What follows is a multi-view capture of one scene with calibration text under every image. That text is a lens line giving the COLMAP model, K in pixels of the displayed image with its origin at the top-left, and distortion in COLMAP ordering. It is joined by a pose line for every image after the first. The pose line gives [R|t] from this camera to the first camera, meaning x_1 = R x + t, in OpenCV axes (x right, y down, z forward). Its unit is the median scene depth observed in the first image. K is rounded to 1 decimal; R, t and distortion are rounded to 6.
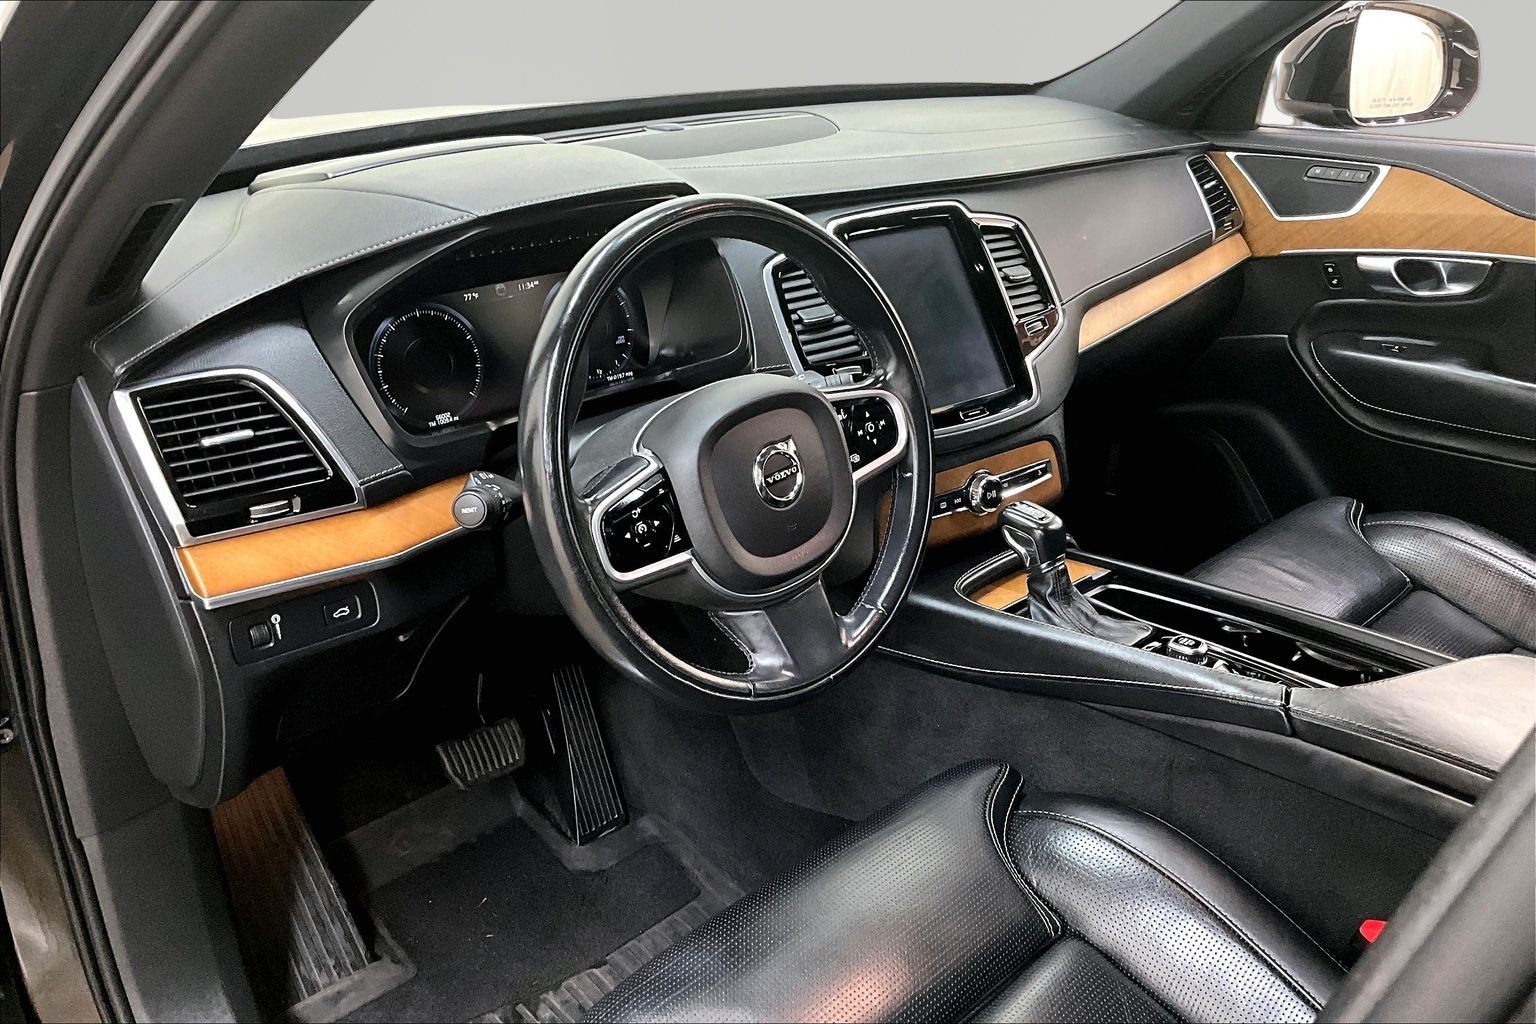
lens RADIAL K [[1347.3, 0, 768.0], [0, 1347.3, 512.0], [0, 0, 1]] dist [0.049382, 0.000523]
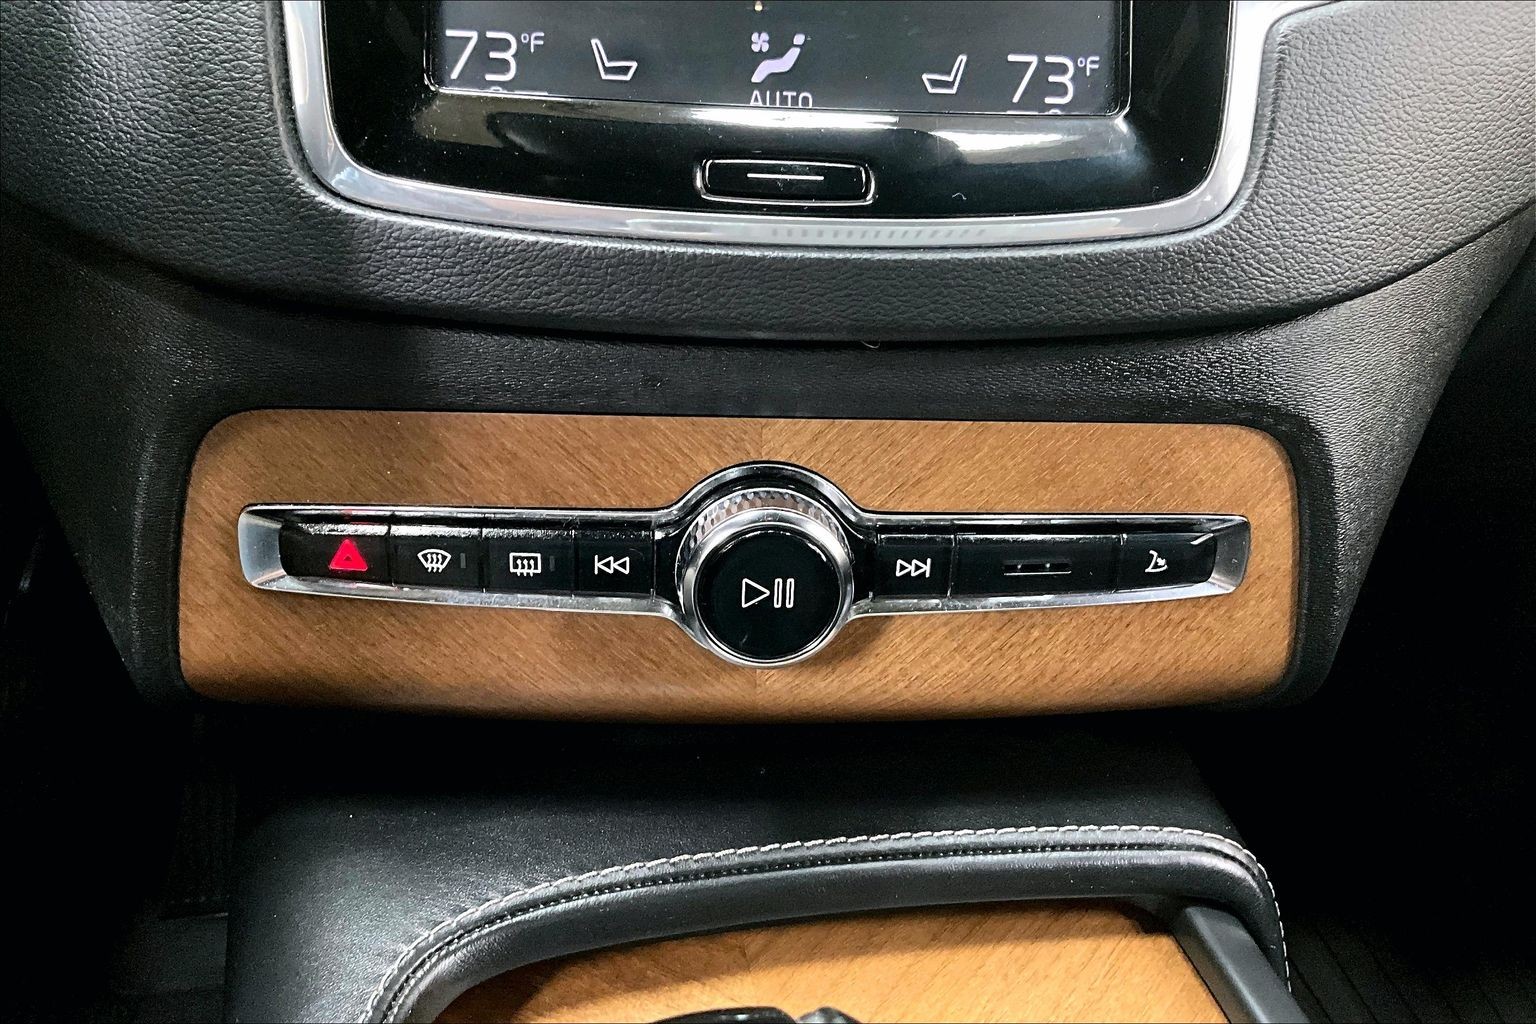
lens RADIAL K [[1347.3, 0, 768.0], [0, 1347.3, 512.0], [0, 0, 1]] dist [0.049382, 0.000523]
pose [[0.822662, 0.352843, -0.445790, 0.255233], [-0.278595, 0.933703, 0.224907, -0.071920], [0.495592, -0.060828, 0.866423, 0.828196]]
